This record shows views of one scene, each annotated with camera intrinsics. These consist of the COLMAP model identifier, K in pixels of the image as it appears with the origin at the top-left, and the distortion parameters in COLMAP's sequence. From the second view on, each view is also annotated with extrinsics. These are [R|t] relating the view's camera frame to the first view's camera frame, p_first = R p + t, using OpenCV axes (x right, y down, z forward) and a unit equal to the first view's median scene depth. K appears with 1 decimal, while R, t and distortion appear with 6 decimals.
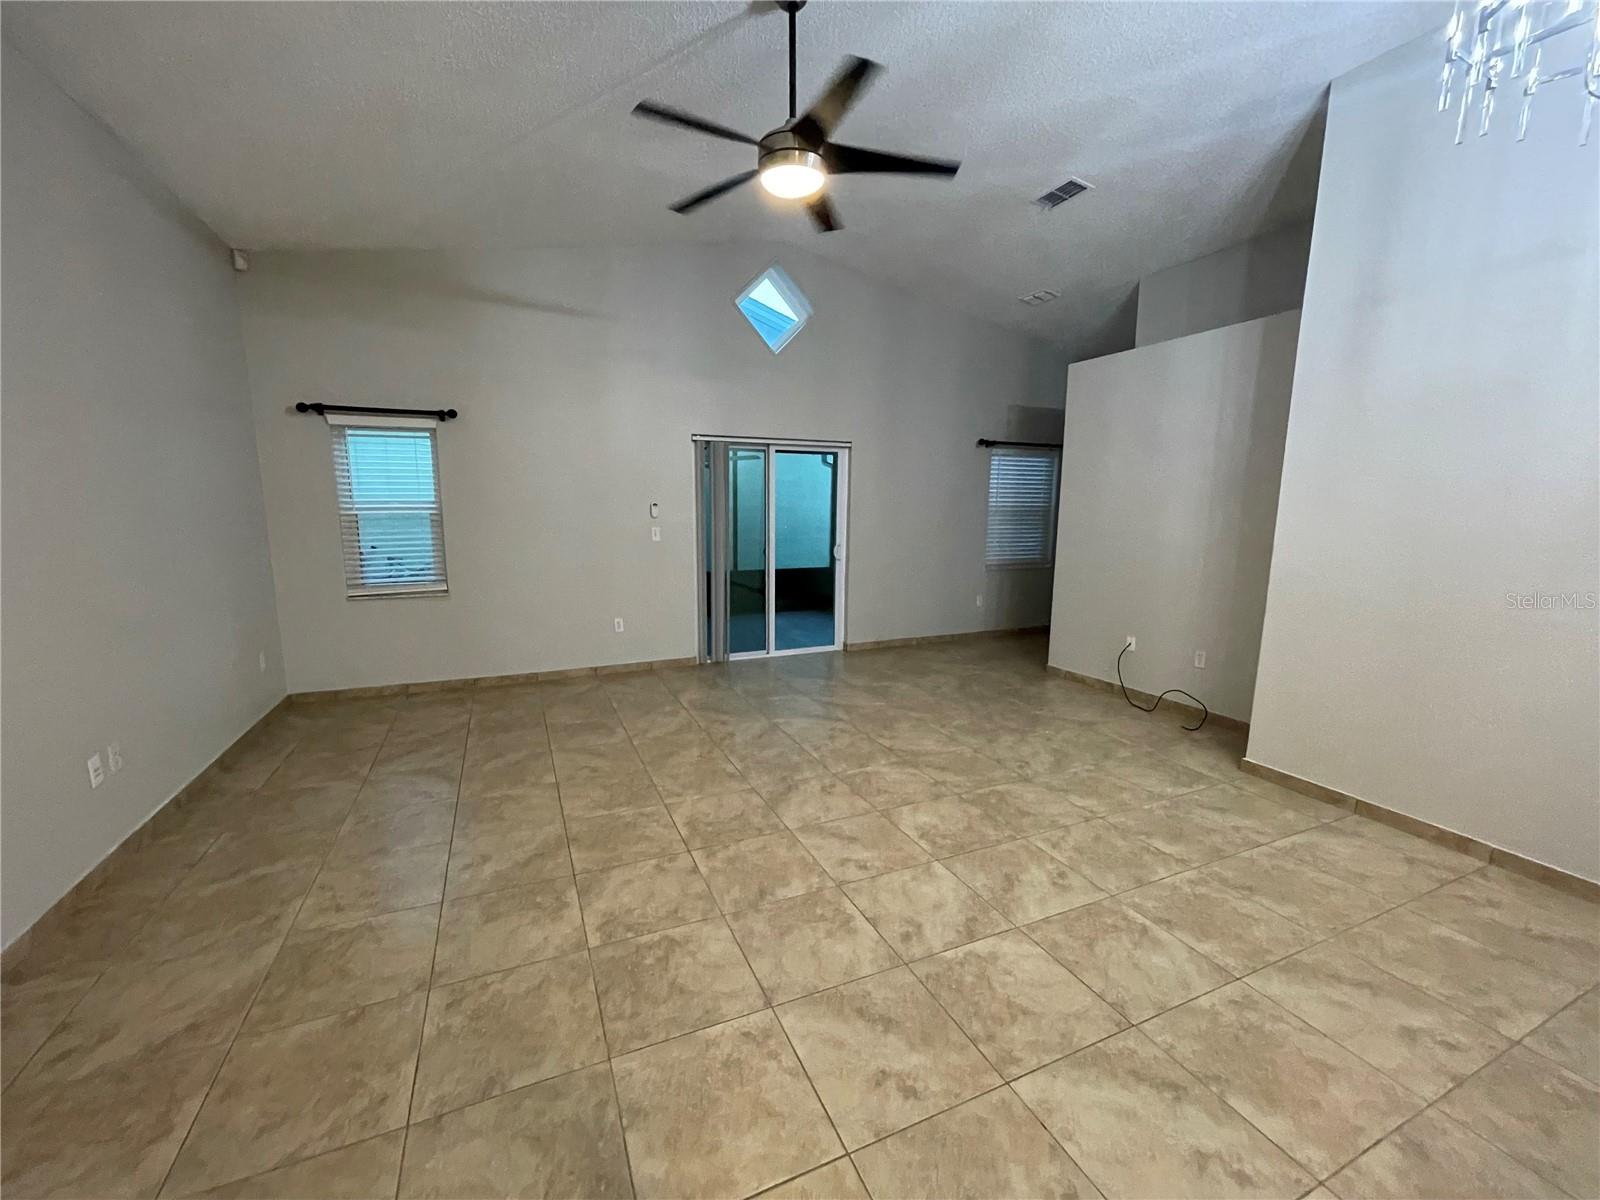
lens RADIAL K [[644.0, 0, 786.3], [0, 644.0, 599.7], [0, 0, 1]] dist [-0.001533, 0.000588]
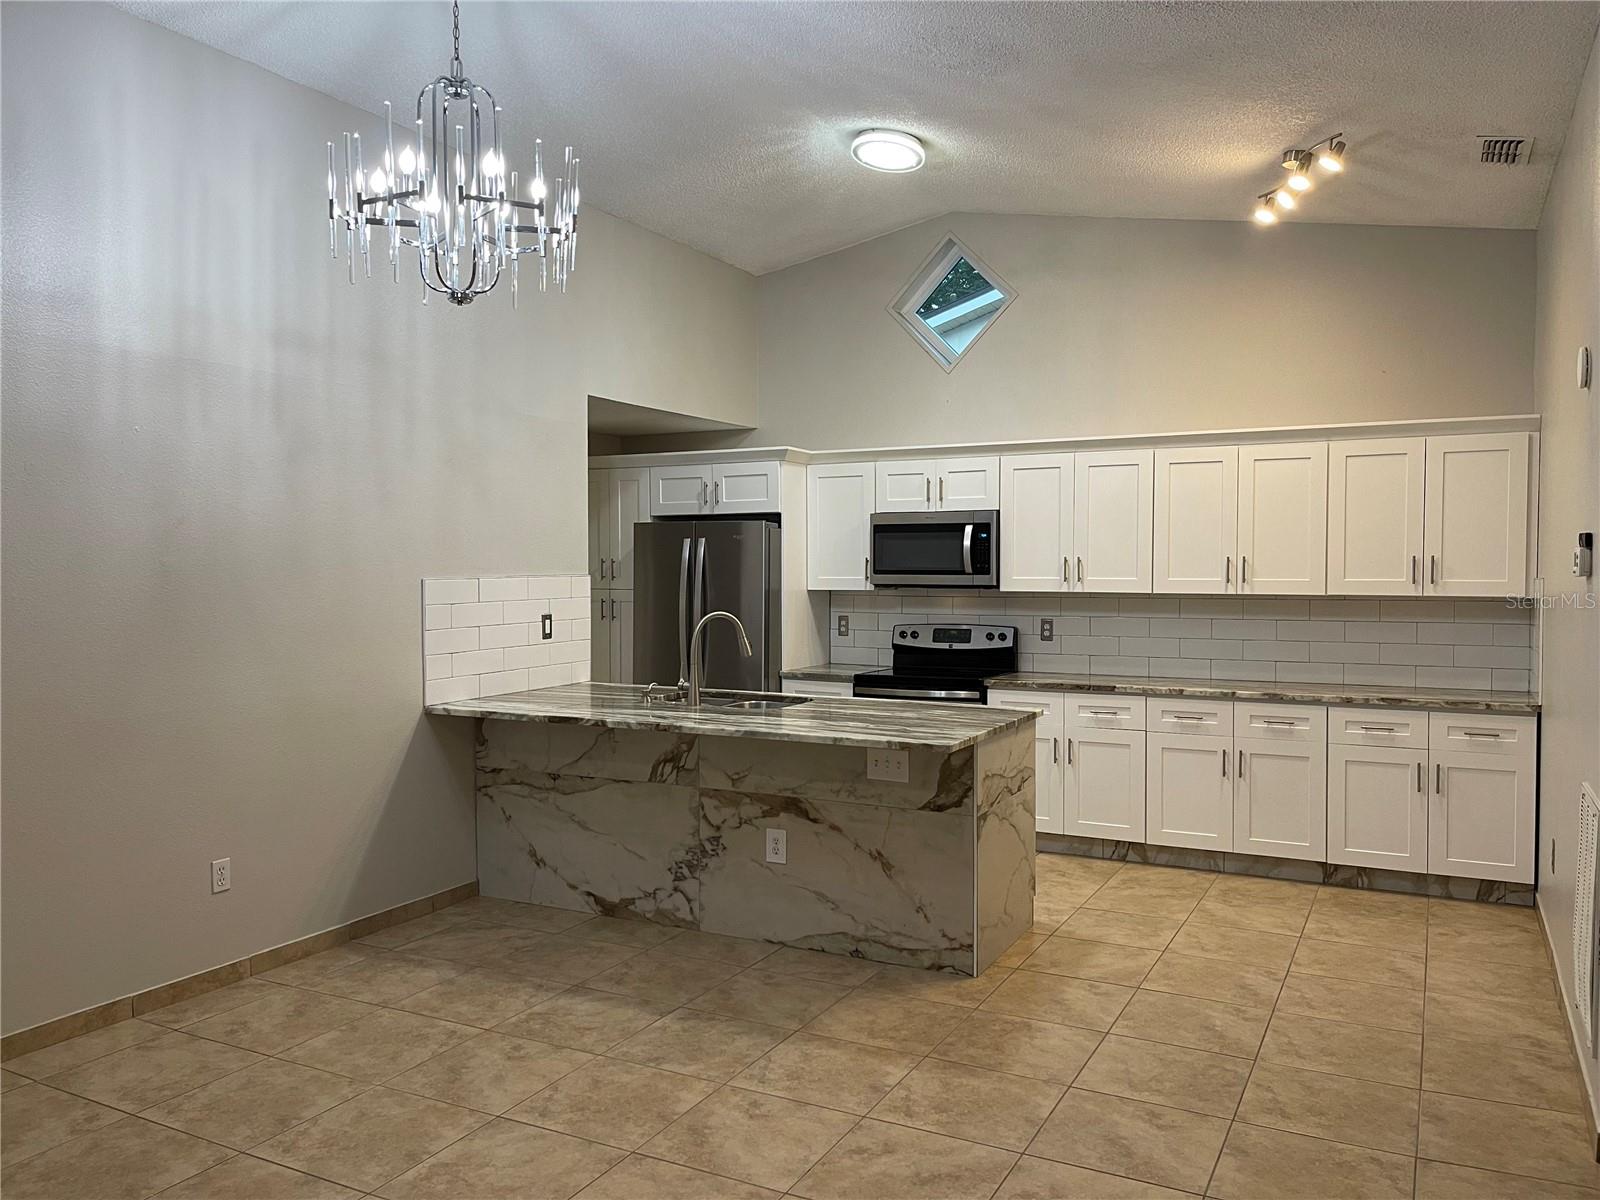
lens RADIAL K [[1207.5, 0, 815.7], [0, 1207.5, 600.6], [0, 0, 1]] dist [0.062181, -0.070723]
pose [[-0.638280, -0.029821, 0.769226, -0.676125], [0.118819, 0.983458, 0.136718, -0.233742], [-0.760579, 0.178663, -0.624179, 1.235680]]
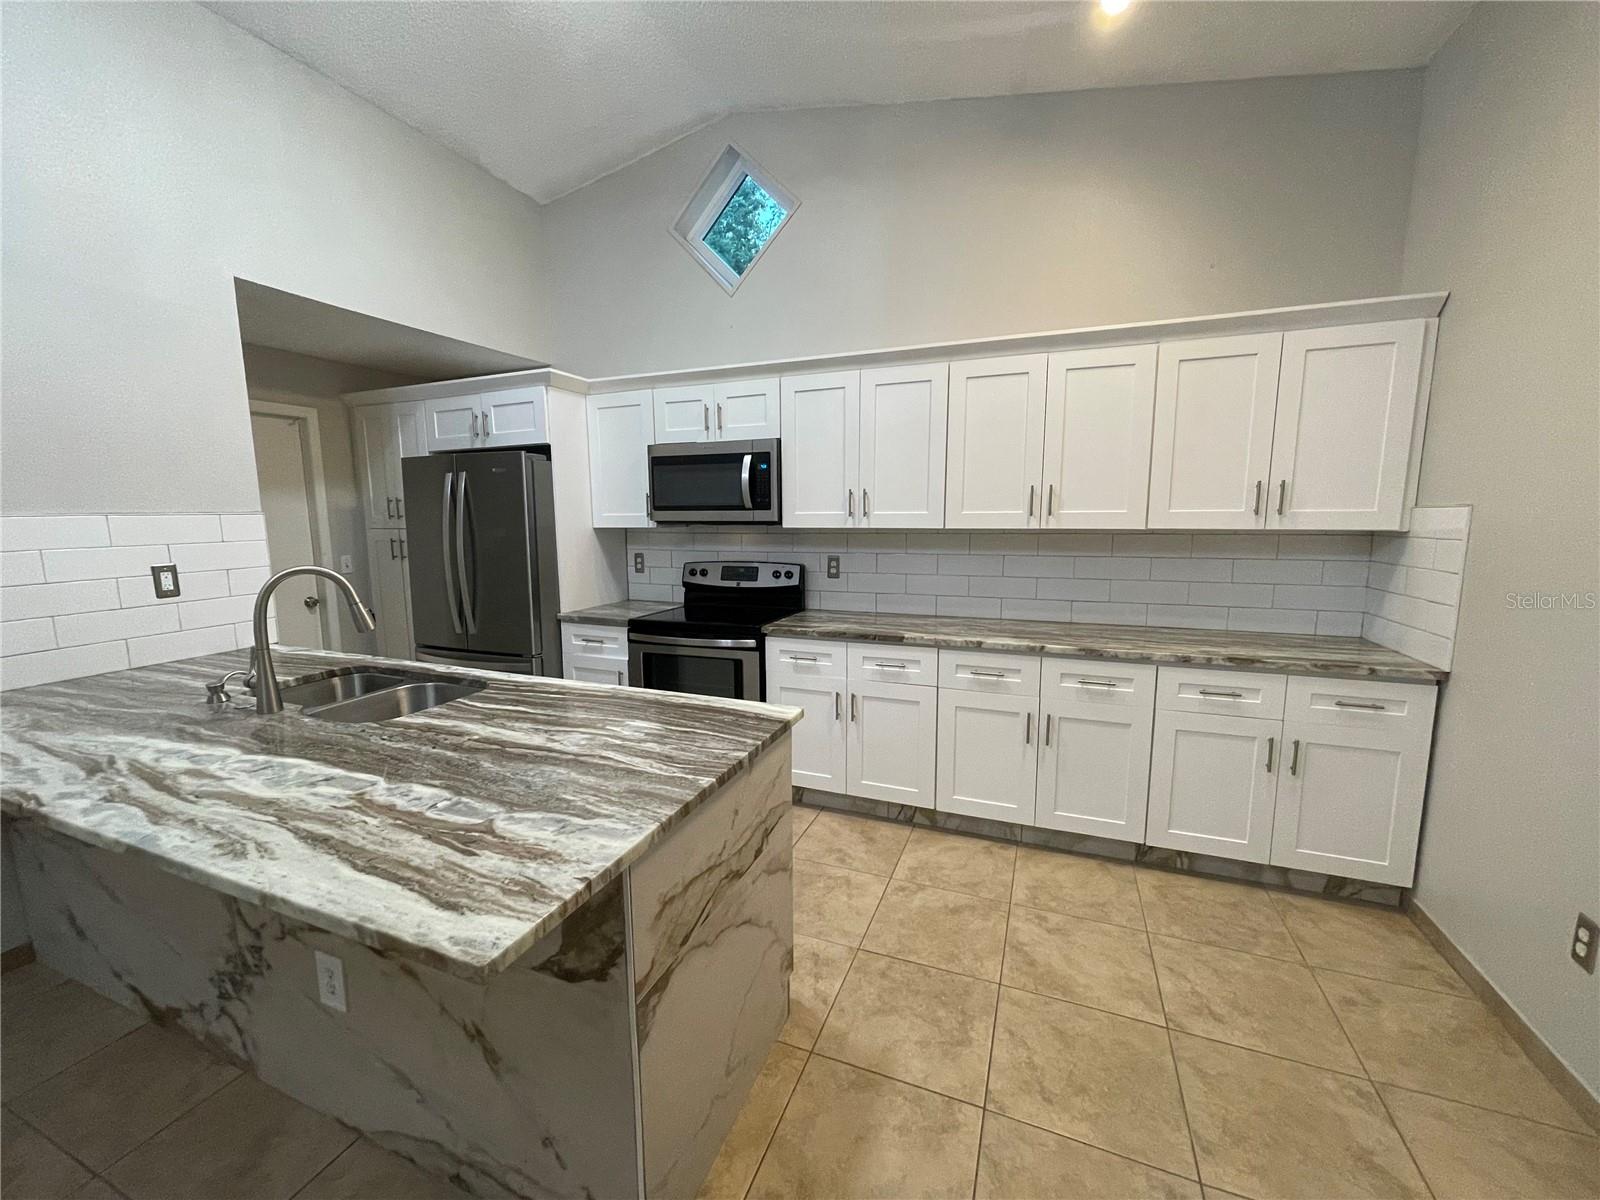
lens RADIAL K [[644.0, 0, 786.7], [0, 644.0, 598.6], [0, 0, 1]] dist [-0.001533, 0.000588]
pose [[-0.697263, -0.097970, 0.710089, 0.148637], [0.117397, 0.961633, 0.247952, -0.029687], [-0.707137, 0.256250, -0.659010, 0.170834]]
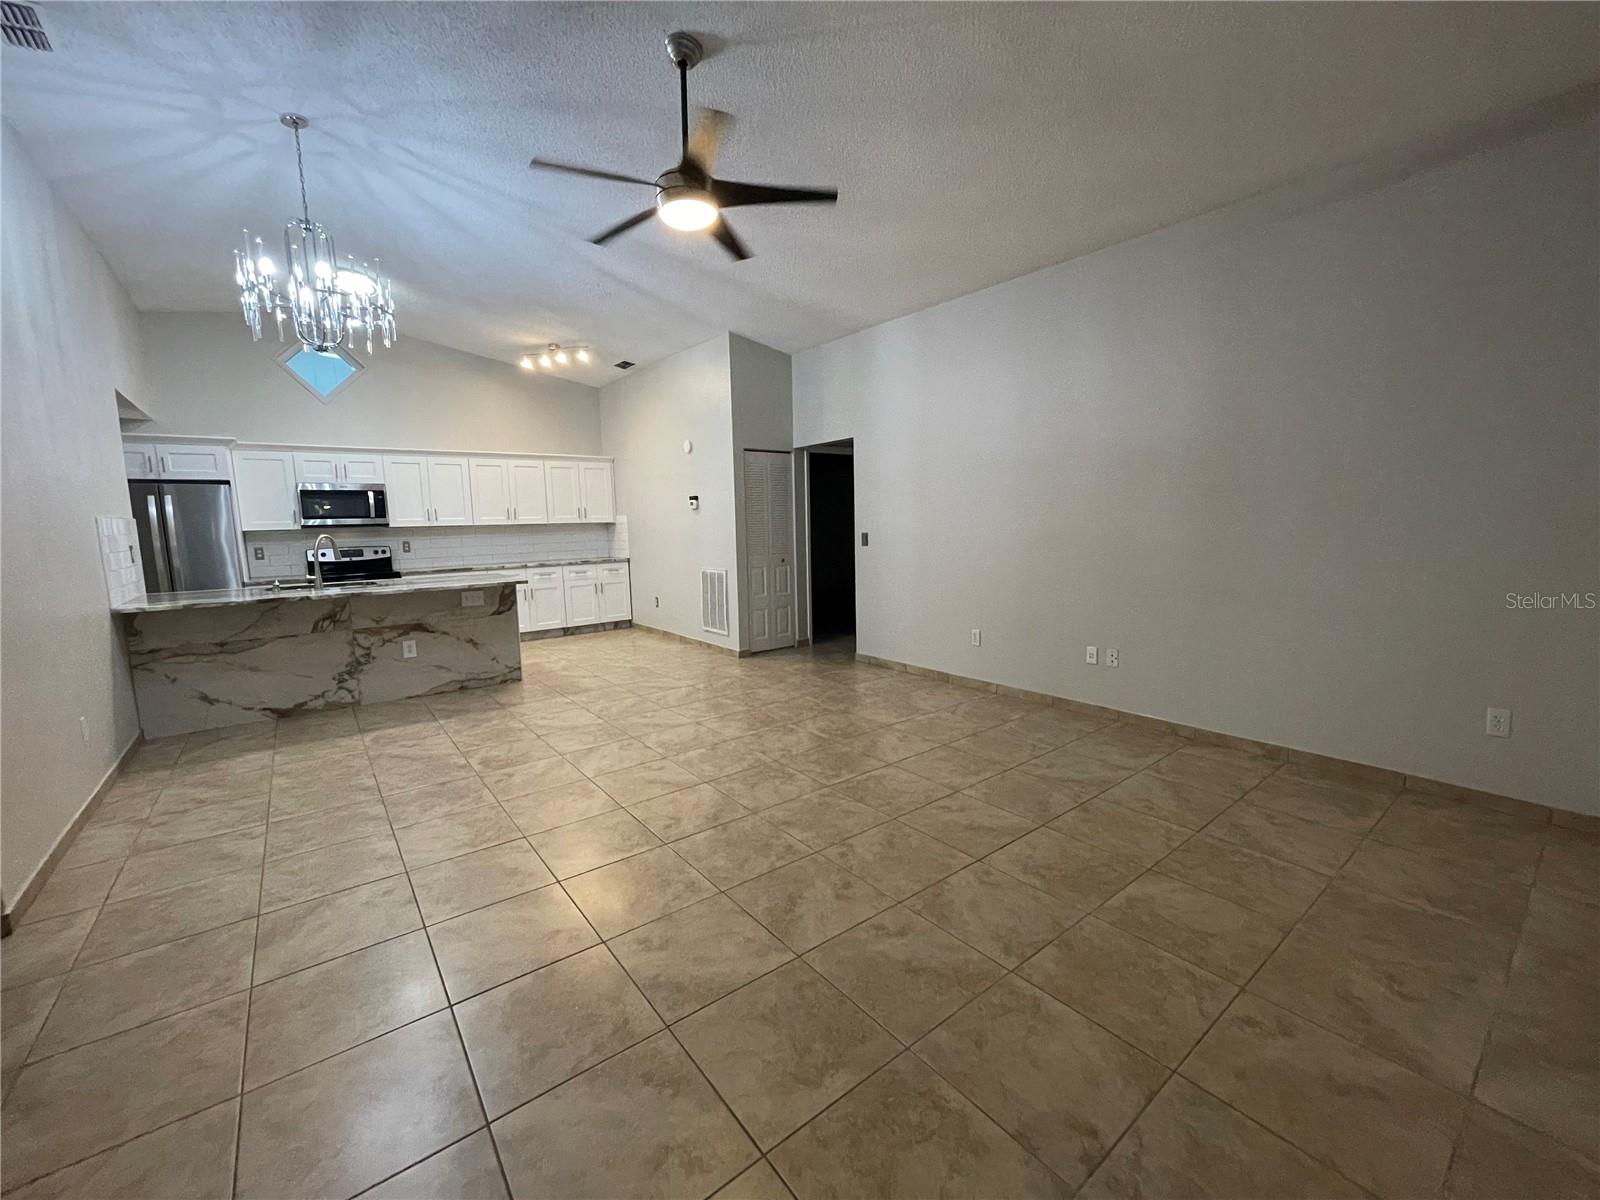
lens RADIAL K [[644.0, 0, 788.7], [0, 644.0, 604.0], [0, 0, 1]] dist [-0.001533, 0.000588]
pose [[-0.970021, 0.048211, -0.238190, 0.136621], [-0.020932, 0.959907, 0.279537, -0.324591], [0.242117, 0.276142, -0.930121, 2.281715]]
